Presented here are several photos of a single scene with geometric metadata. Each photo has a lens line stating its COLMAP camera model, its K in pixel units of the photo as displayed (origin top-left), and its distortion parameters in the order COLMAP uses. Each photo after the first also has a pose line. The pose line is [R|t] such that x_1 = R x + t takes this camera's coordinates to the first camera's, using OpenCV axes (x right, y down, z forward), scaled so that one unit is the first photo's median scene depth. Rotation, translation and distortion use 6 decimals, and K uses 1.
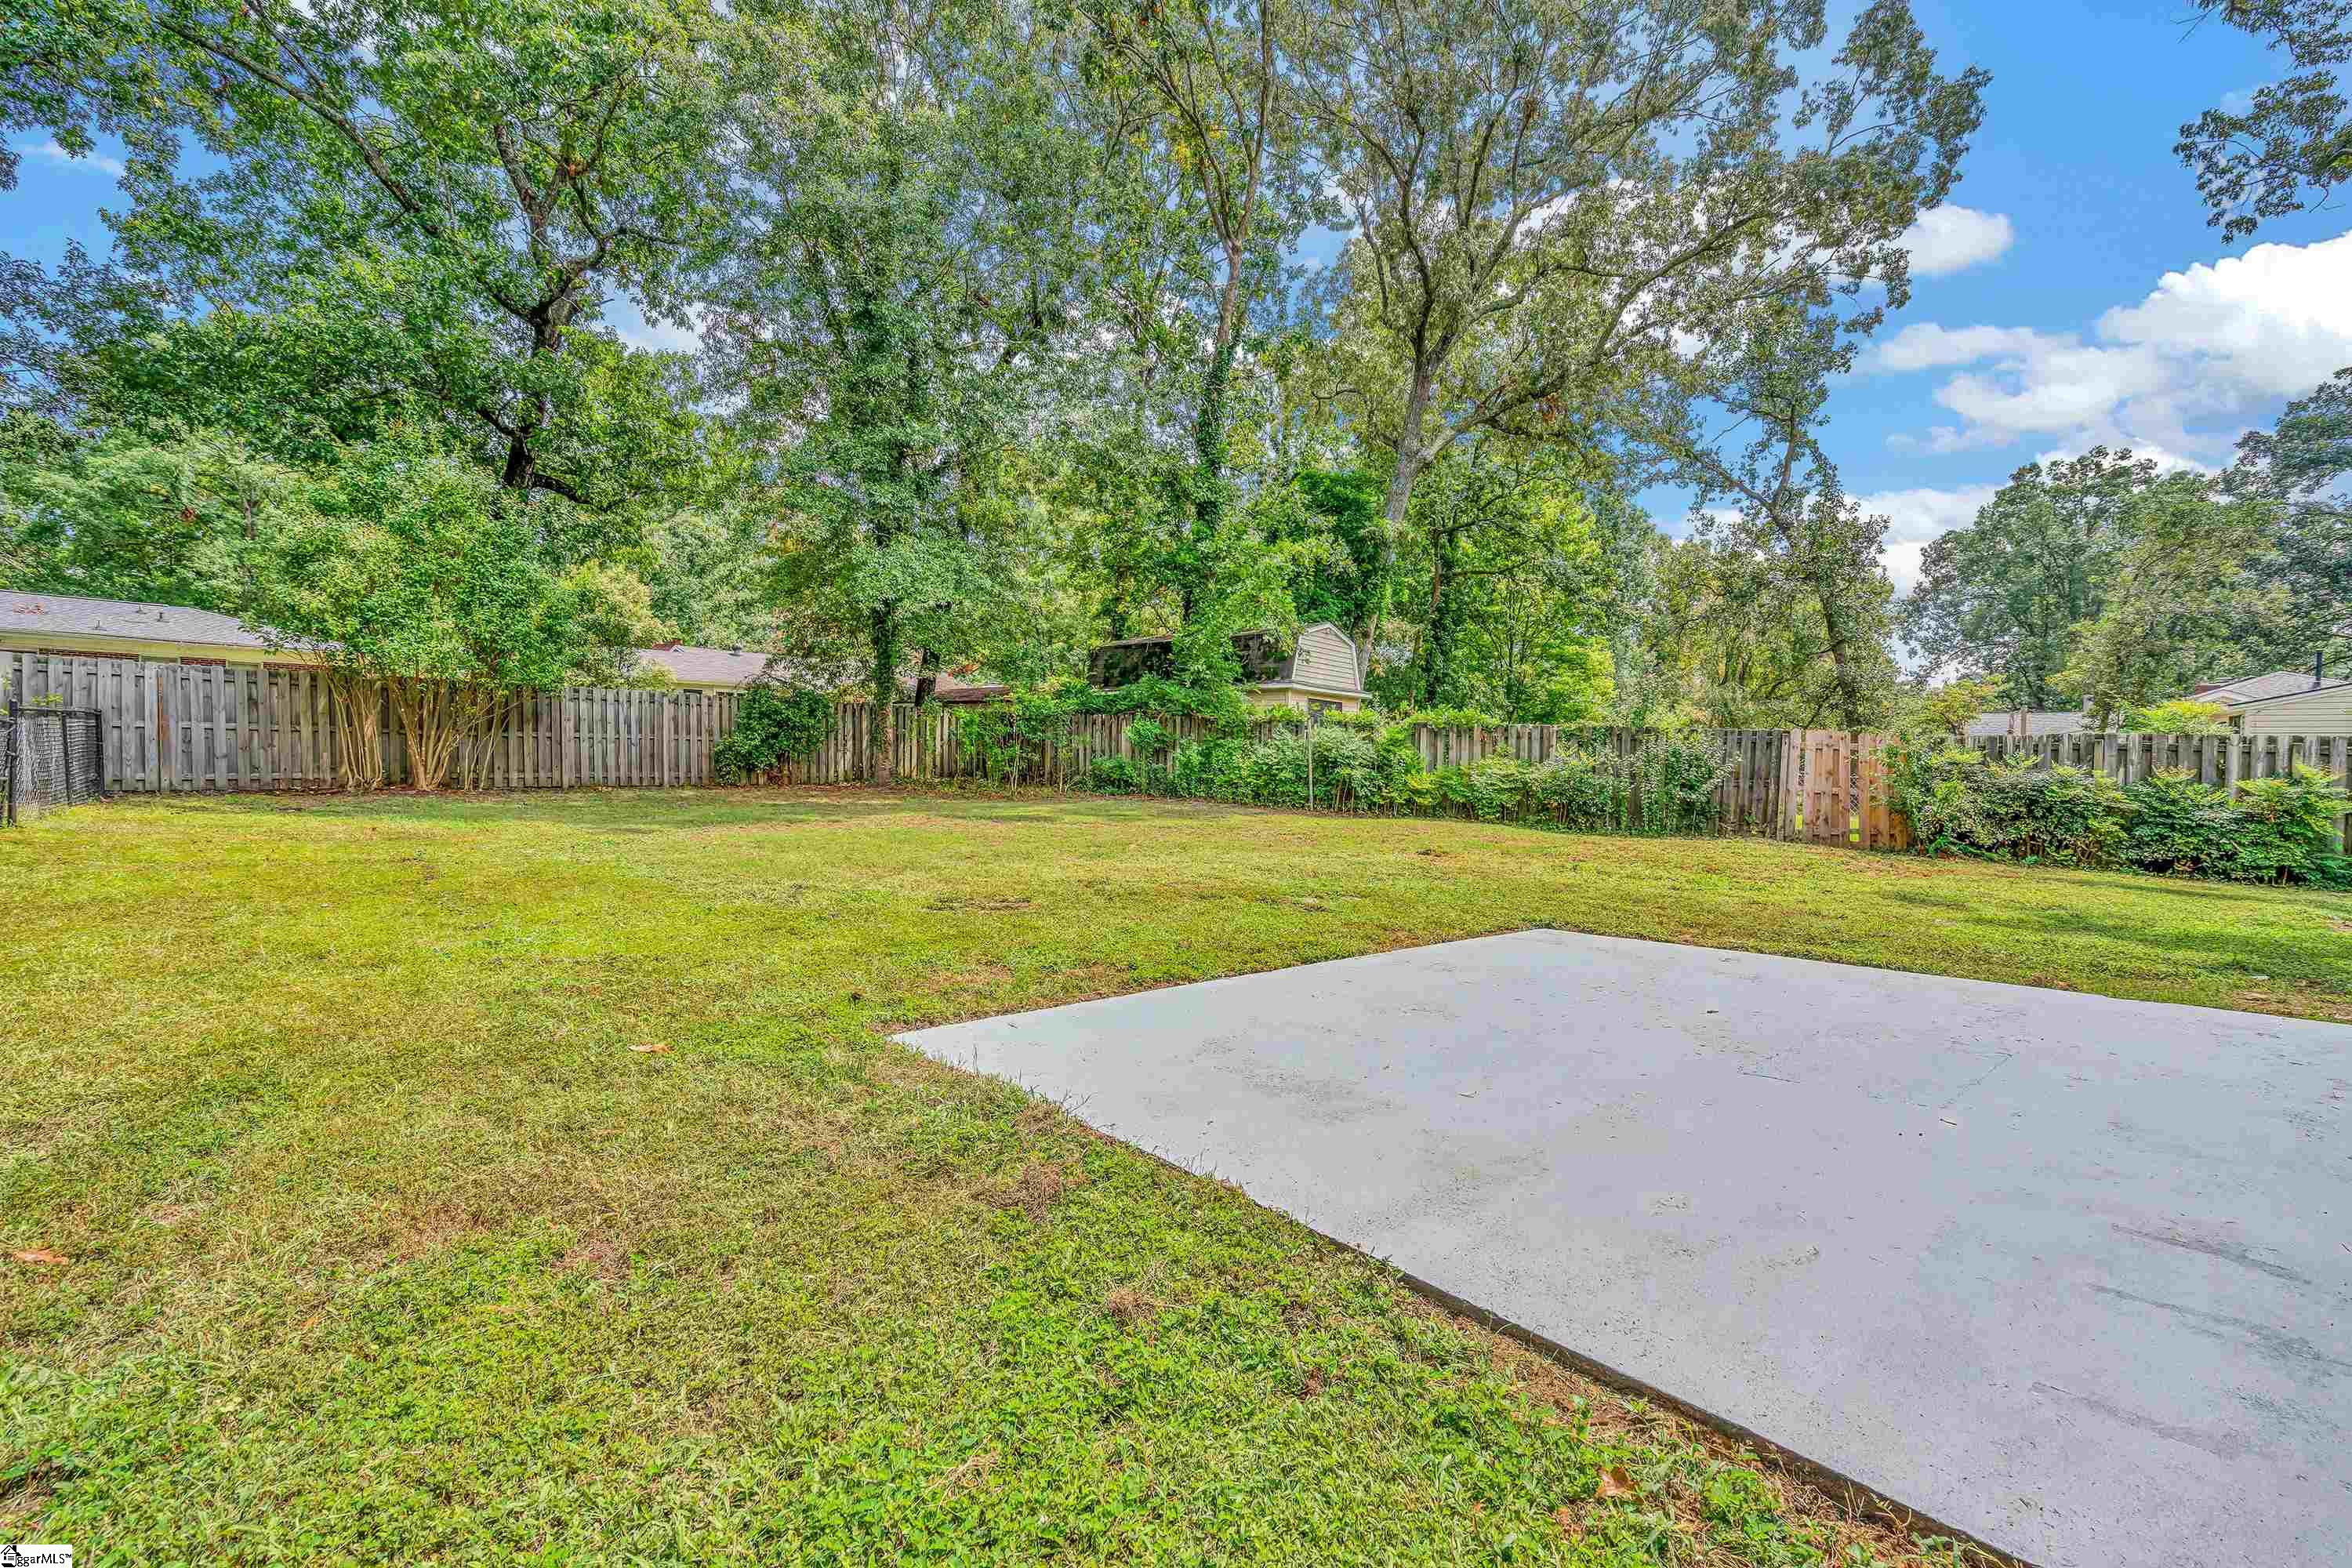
lens RADIAL K [[1074.2, 0, 1170.0], [0, 1074.2, 777.3], [0, 0, 1]] dist [-0.003420, -0.000297]
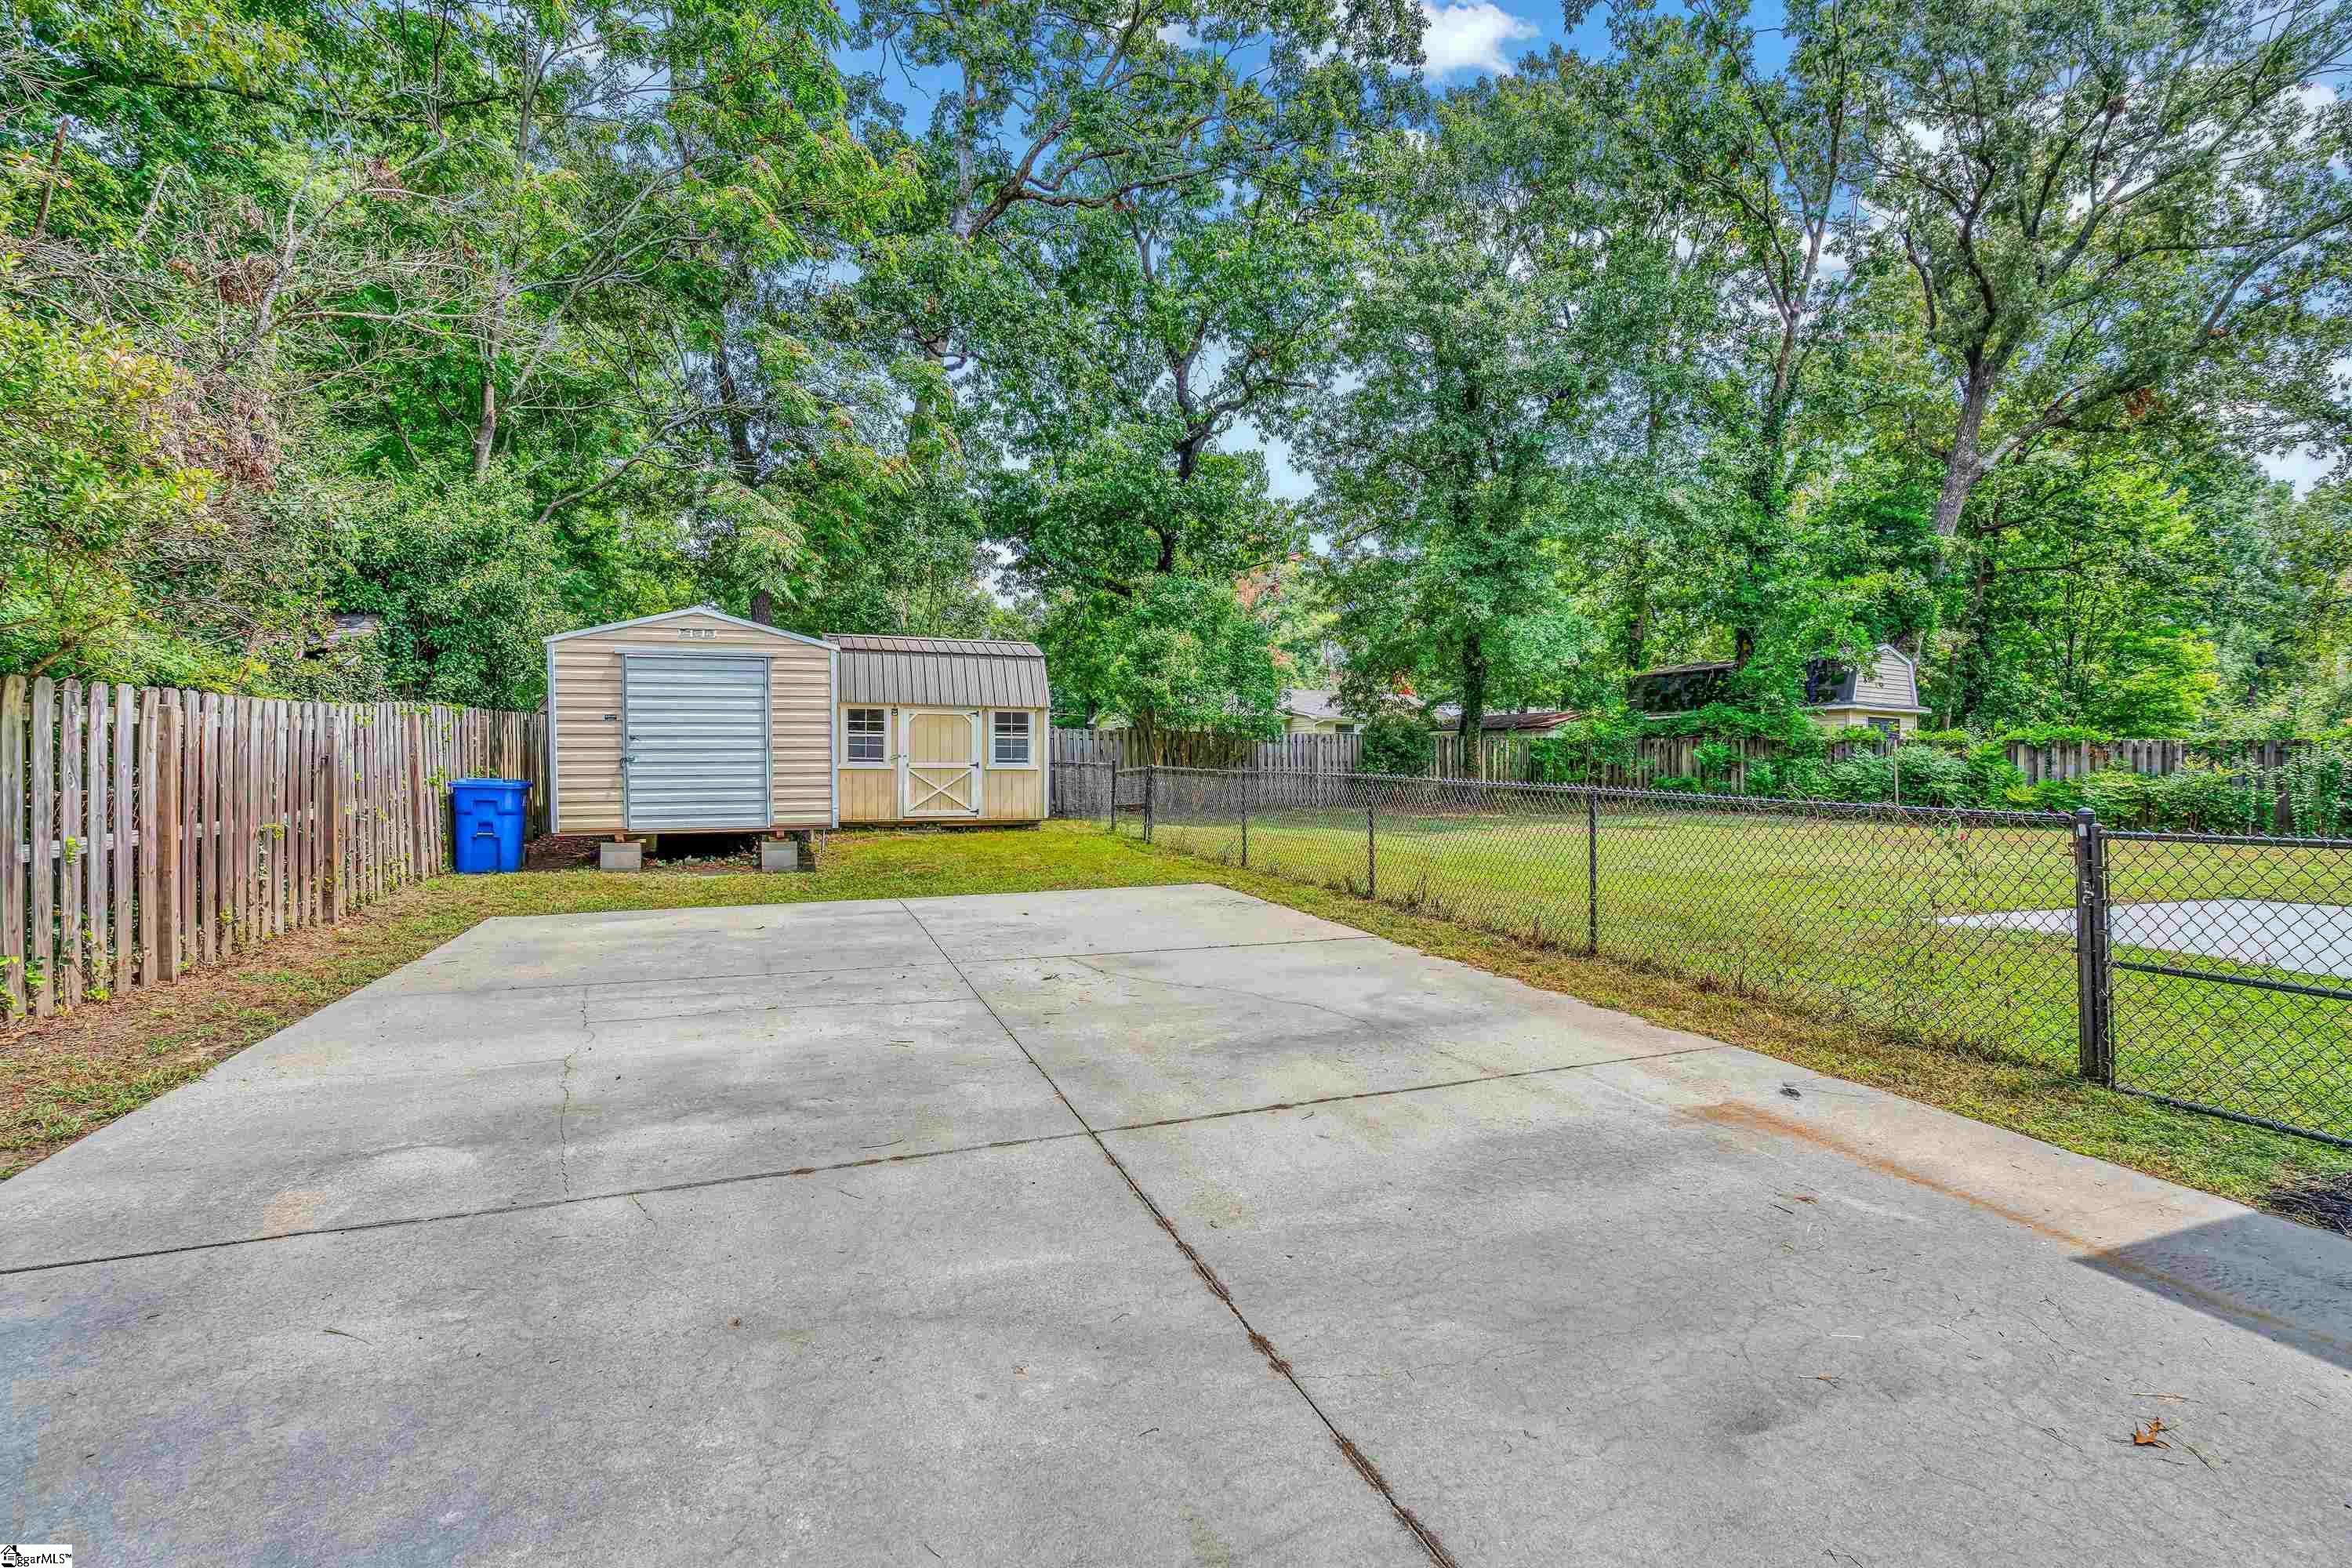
lens RADIAL K [[1083.4, 0, 1176.0], [0, 1083.4, 784.0], [0, 0, 1]] dist [-0.000546, 0.000922]
pose [[0.934802, -0.015787, -0.354819, -0.143623], [0.012688, 0.999858, -0.011059, -0.004283], [0.354943, 0.005836, 0.934870, -0.264809]]
